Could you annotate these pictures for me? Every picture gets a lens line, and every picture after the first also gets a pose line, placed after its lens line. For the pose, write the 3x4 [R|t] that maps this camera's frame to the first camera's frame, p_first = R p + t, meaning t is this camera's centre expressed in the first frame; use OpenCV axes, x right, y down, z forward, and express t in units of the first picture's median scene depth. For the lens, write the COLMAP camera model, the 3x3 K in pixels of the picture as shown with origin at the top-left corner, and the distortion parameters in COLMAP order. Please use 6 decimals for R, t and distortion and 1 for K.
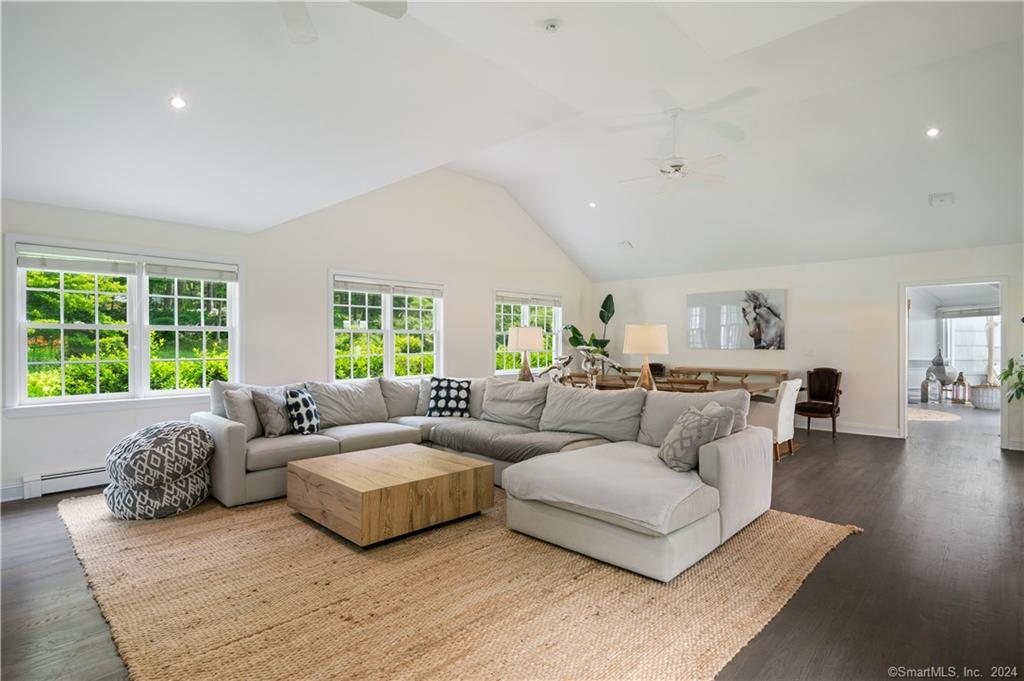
lens RADIAL K [[507.6, 0, 512.0], [0, 507.6, 340.5], [0, 0, 1]] dist [-0.000913, -0.000445]
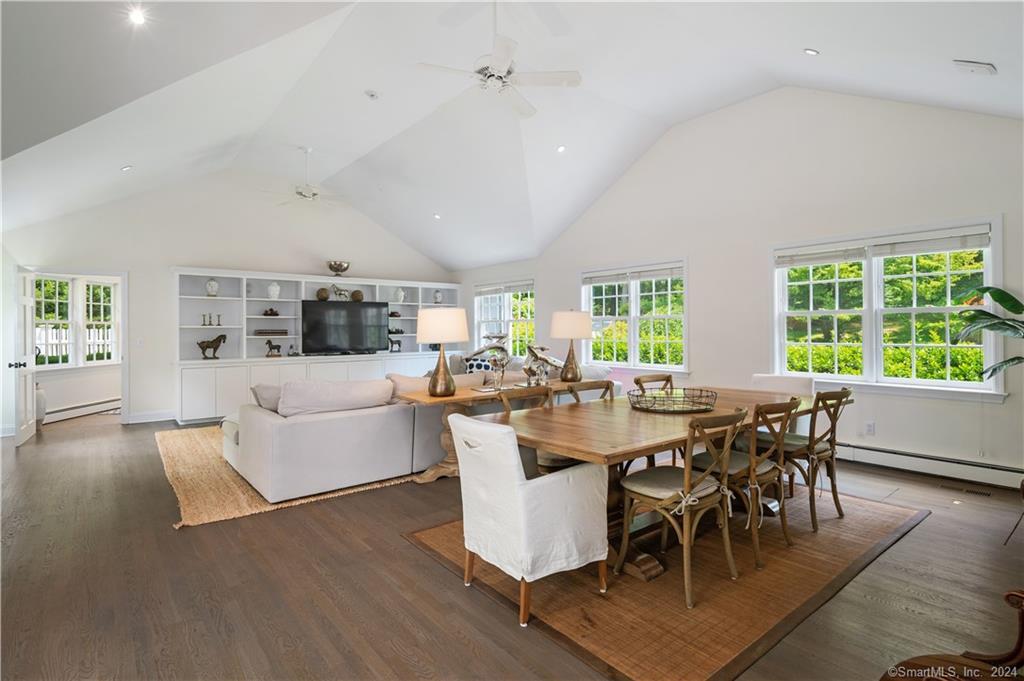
lens RADIAL K [[507.6, 0, 512.0], [0, 507.6, 340.5], [0, 0, 1]] dist [-0.000913, -0.000445]
pose [[-0.108742, 0.025878, -0.993733, 0.798417], [0.018230, 0.999545, 0.024035, -0.001336], [0.993903, -0.015502, -0.109164, 0.865474]]
